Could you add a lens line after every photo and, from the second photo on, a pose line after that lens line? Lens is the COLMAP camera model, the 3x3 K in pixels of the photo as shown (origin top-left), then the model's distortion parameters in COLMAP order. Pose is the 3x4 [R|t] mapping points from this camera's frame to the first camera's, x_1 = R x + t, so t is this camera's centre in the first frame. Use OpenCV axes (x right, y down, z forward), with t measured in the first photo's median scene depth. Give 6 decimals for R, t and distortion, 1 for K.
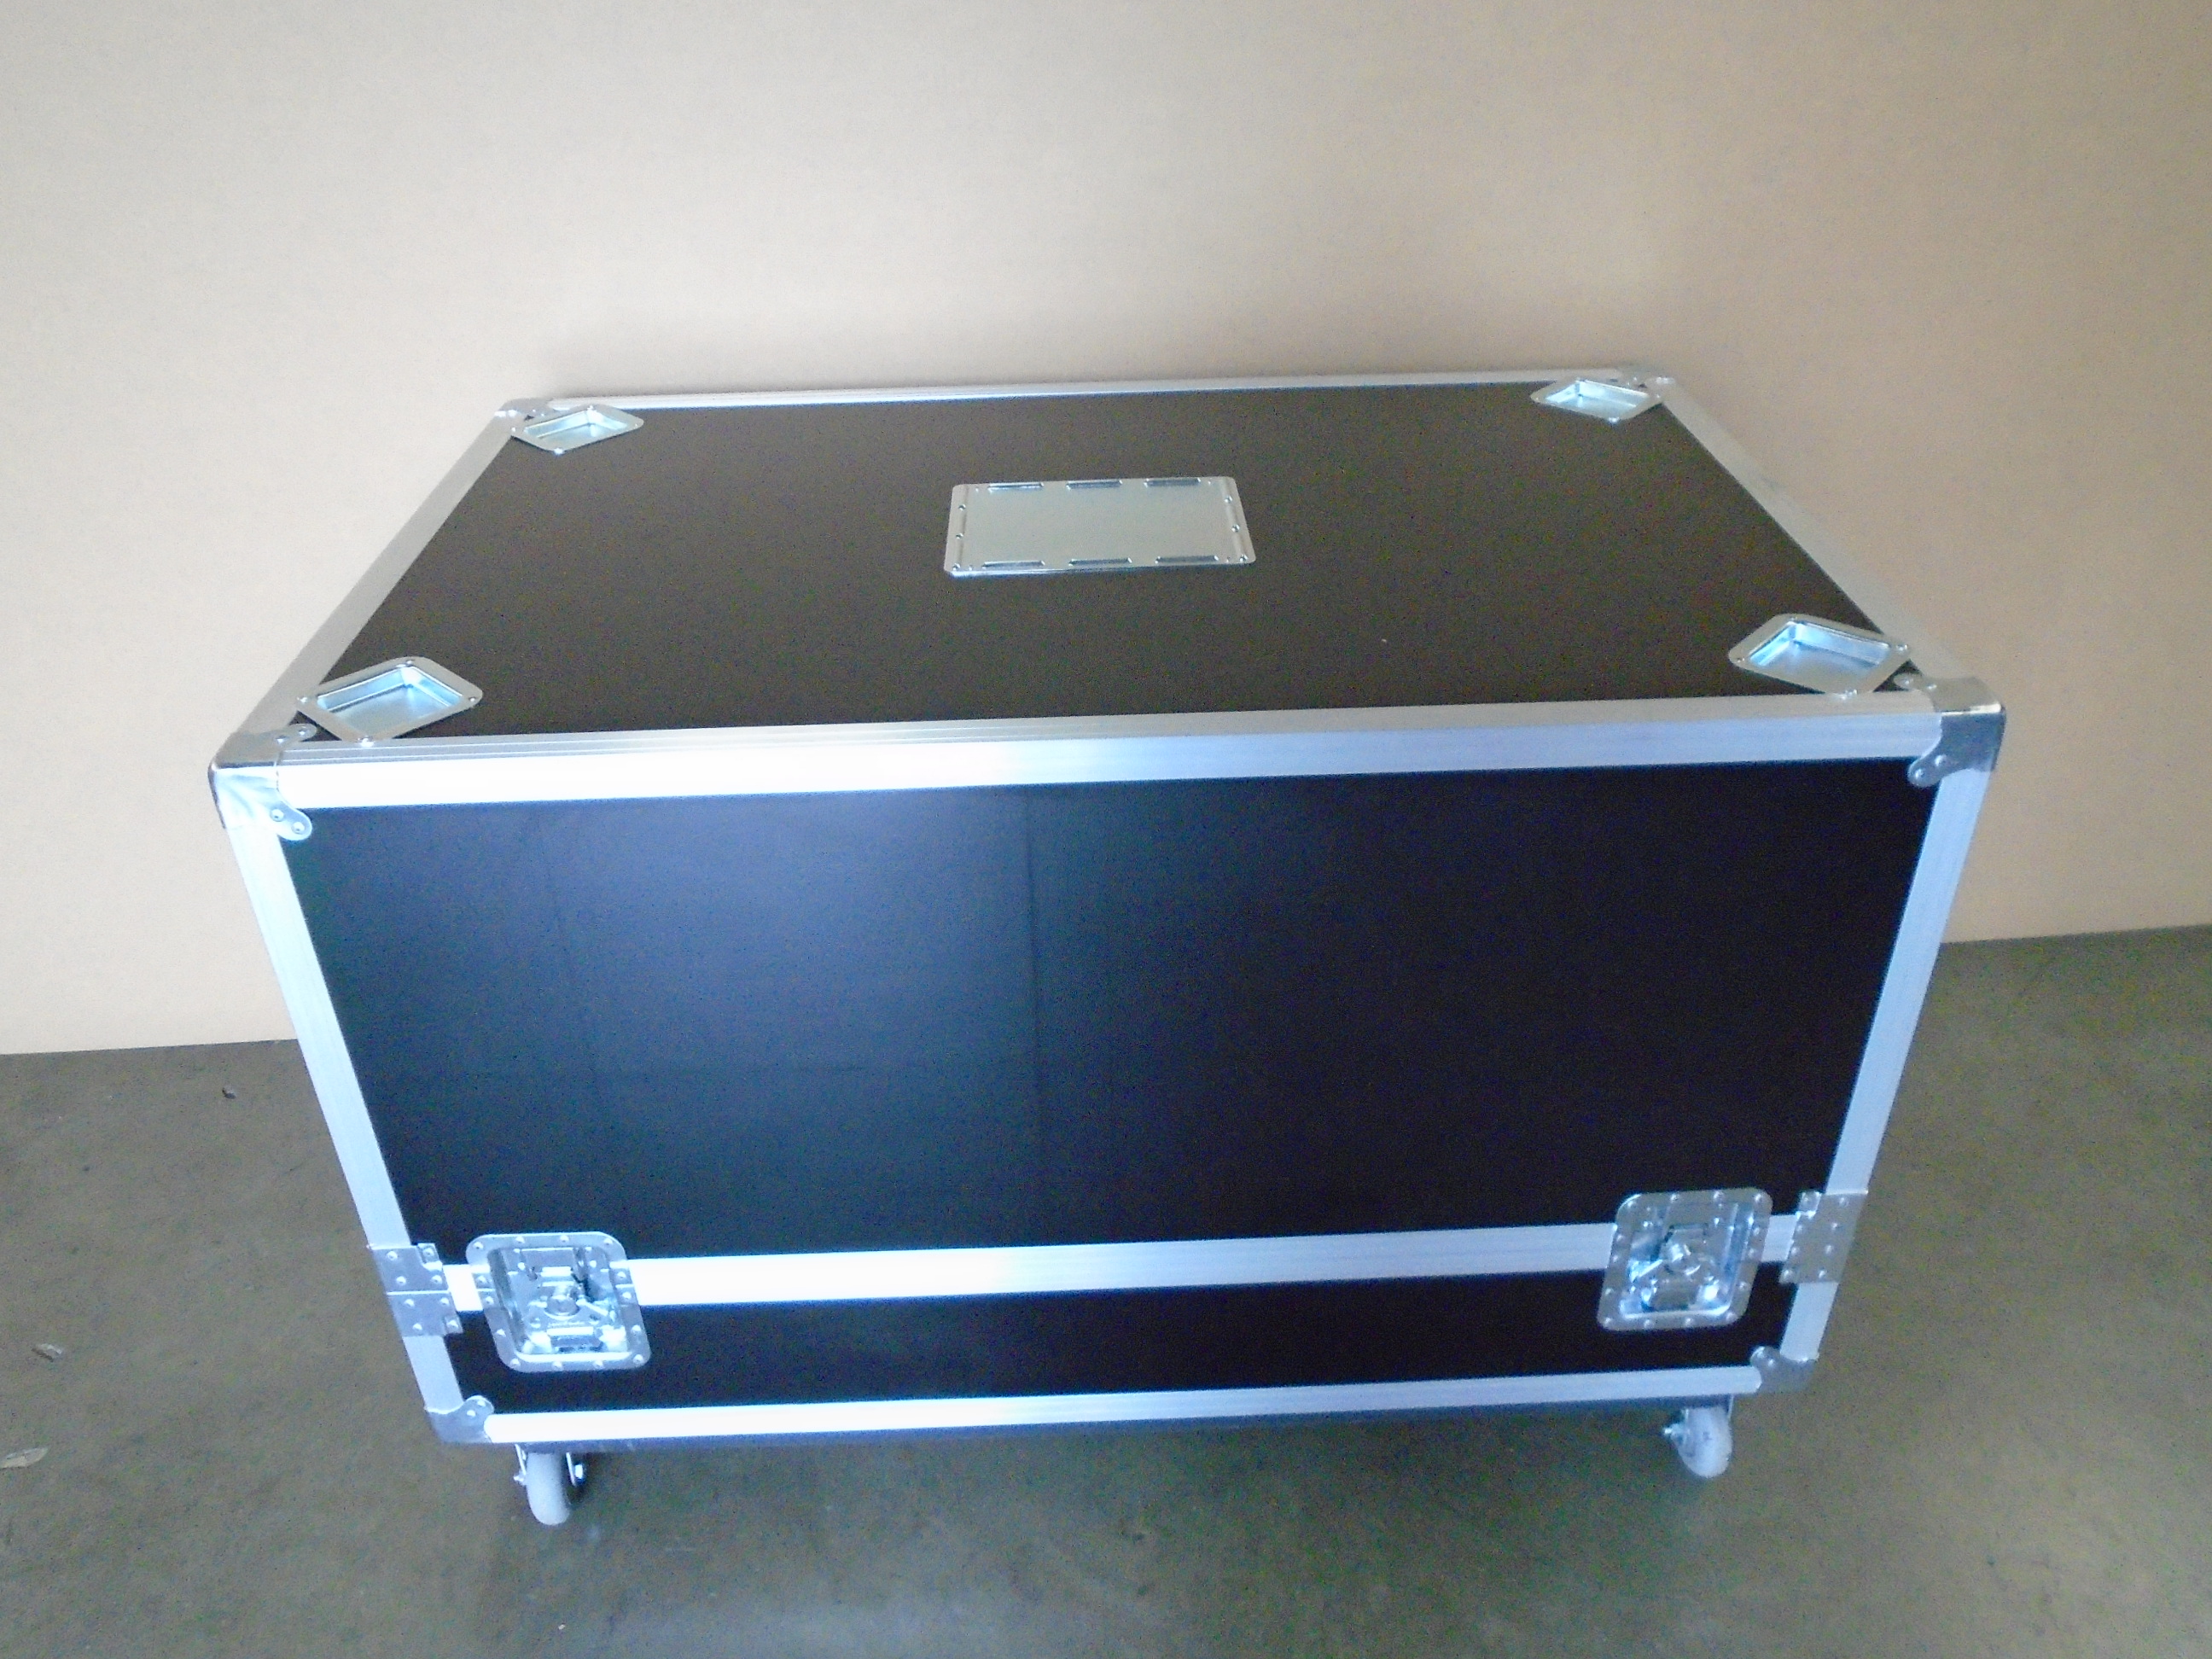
lens RADIAL K [[1704.5, 0, 1109.7], [0, 1704.5, 817.6], [0, 0, 1]] dist [-0.004147, -0.001832]
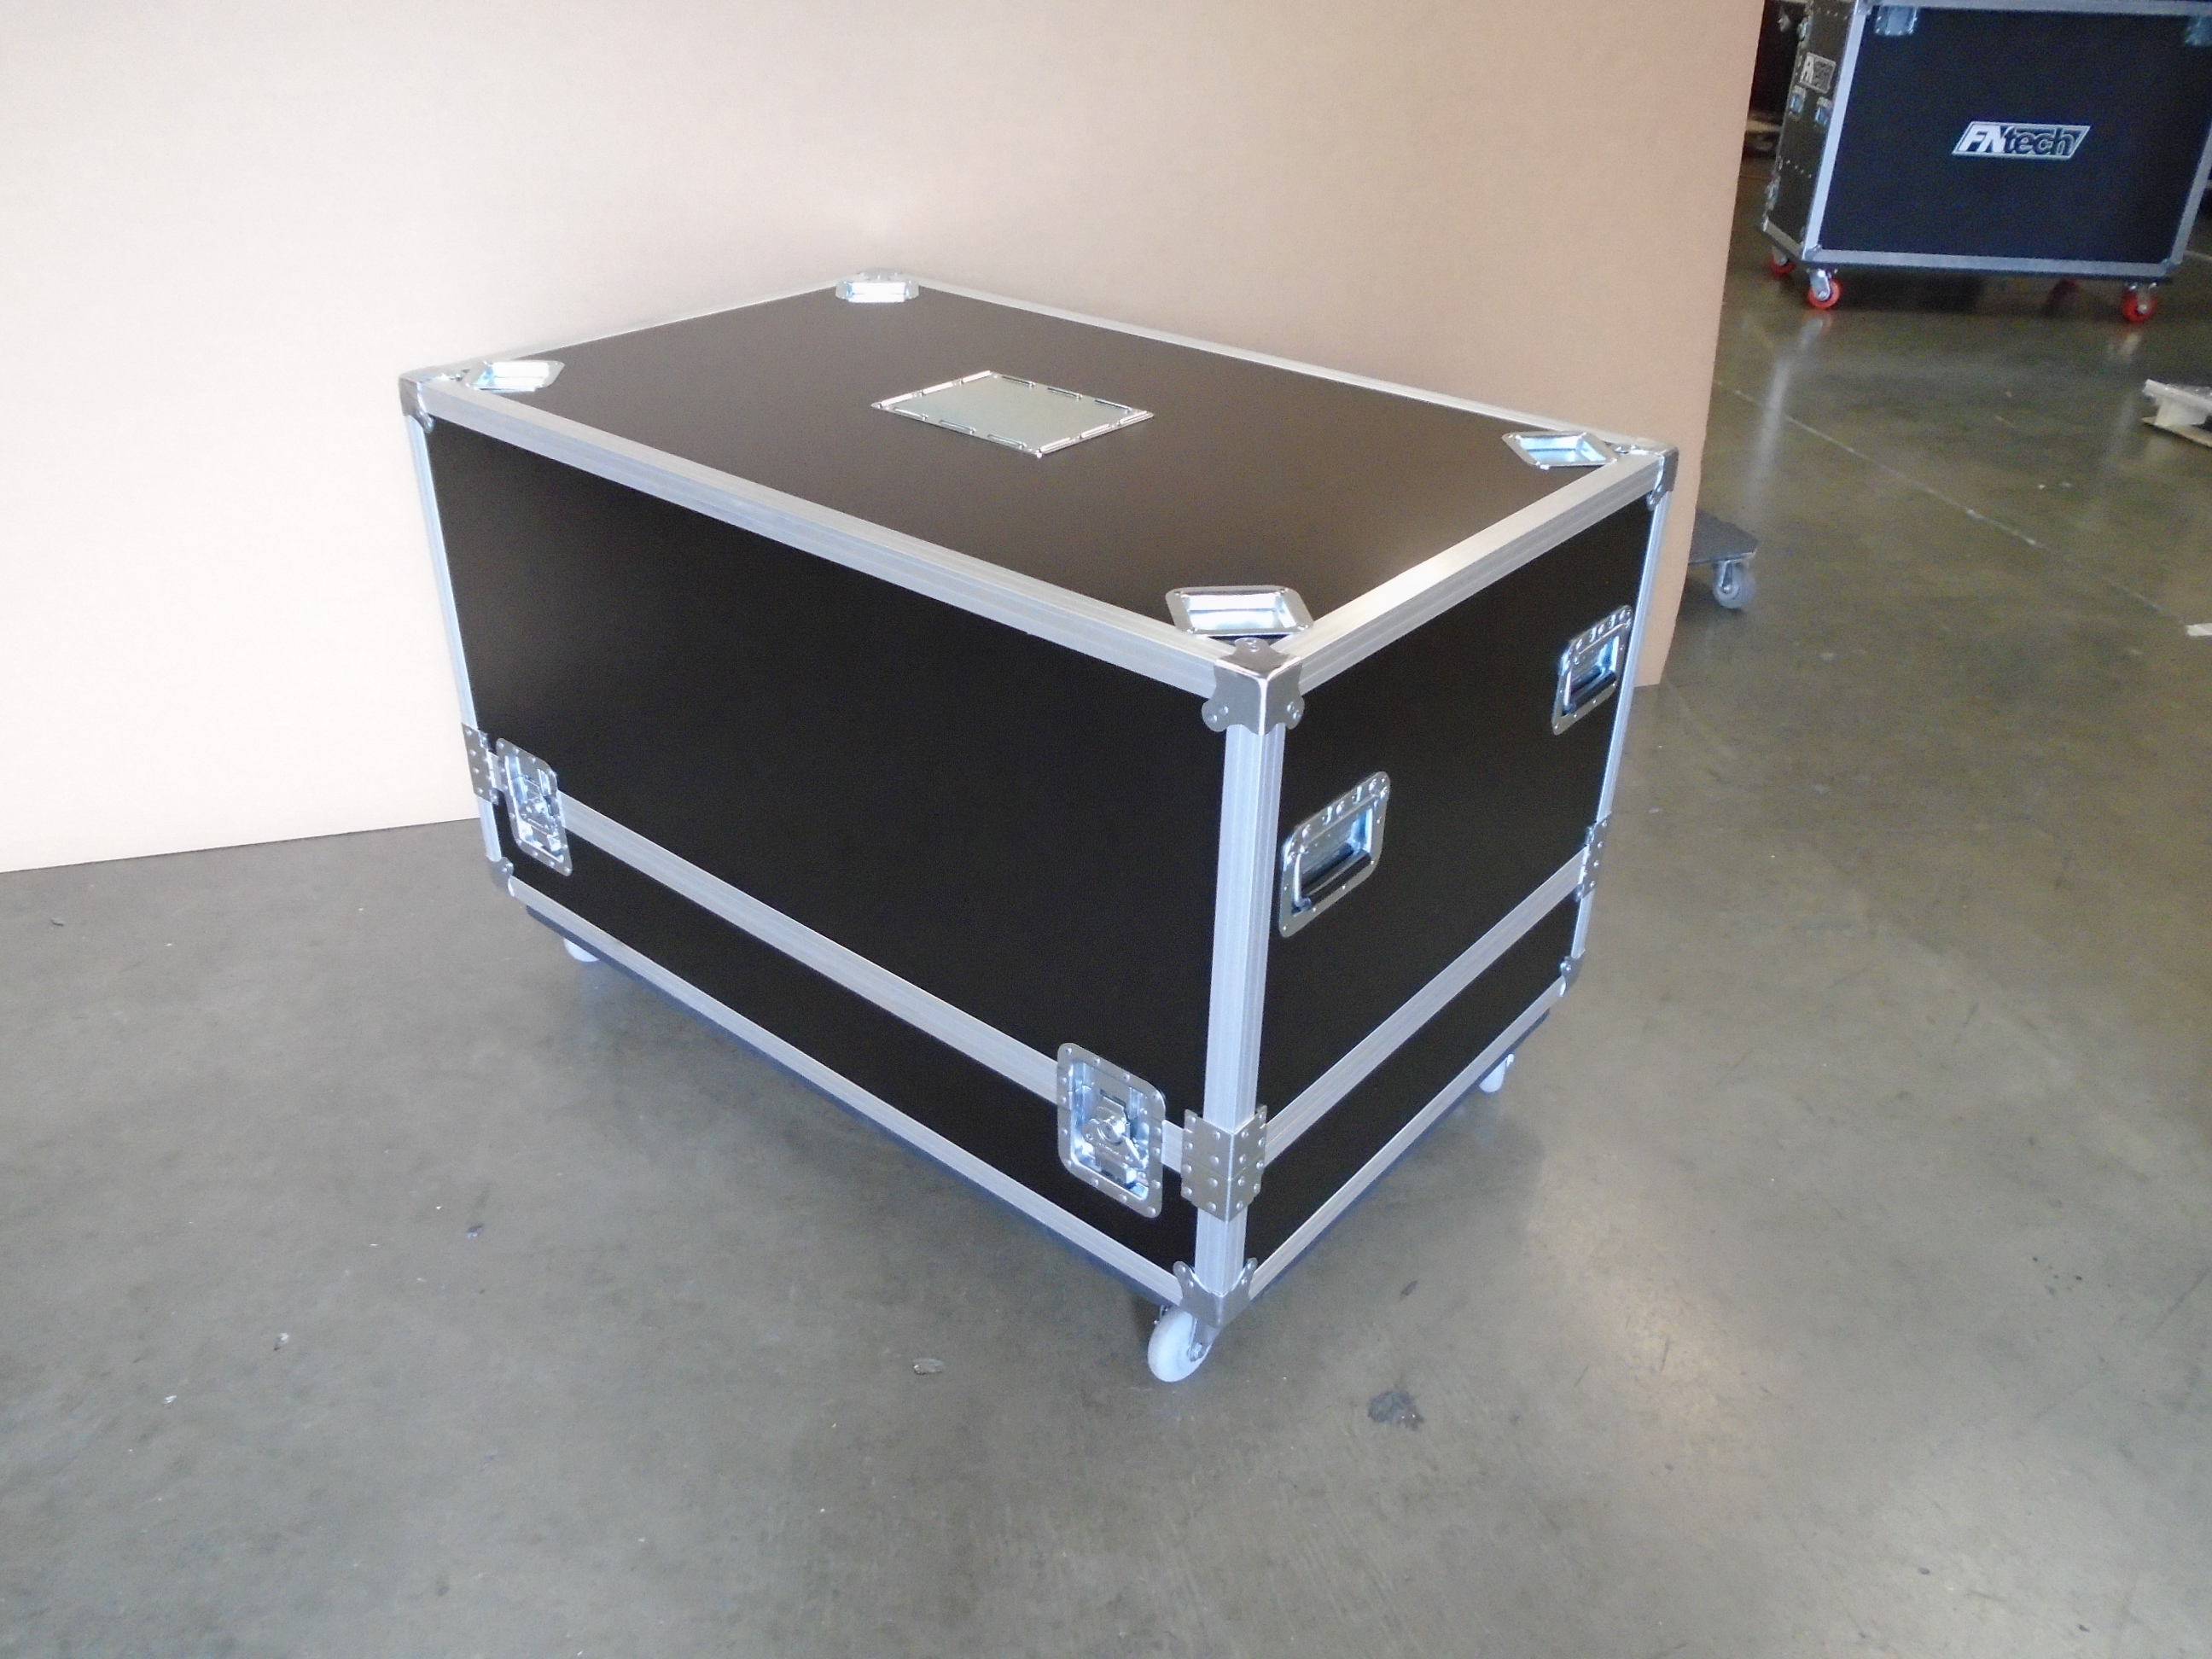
lens RADIAL K [[1704.5, 0, 1109.7], [0, 1704.5, 817.6], [0, 0, 1]] dist [-0.004147, -0.001832]
pose [[0.743518, 0.358664, -0.564395, 0.909665], [-0.382138, 0.920500, 0.081546, -0.024566], [0.548773, 0.155046, 0.821467, 0.033567]]
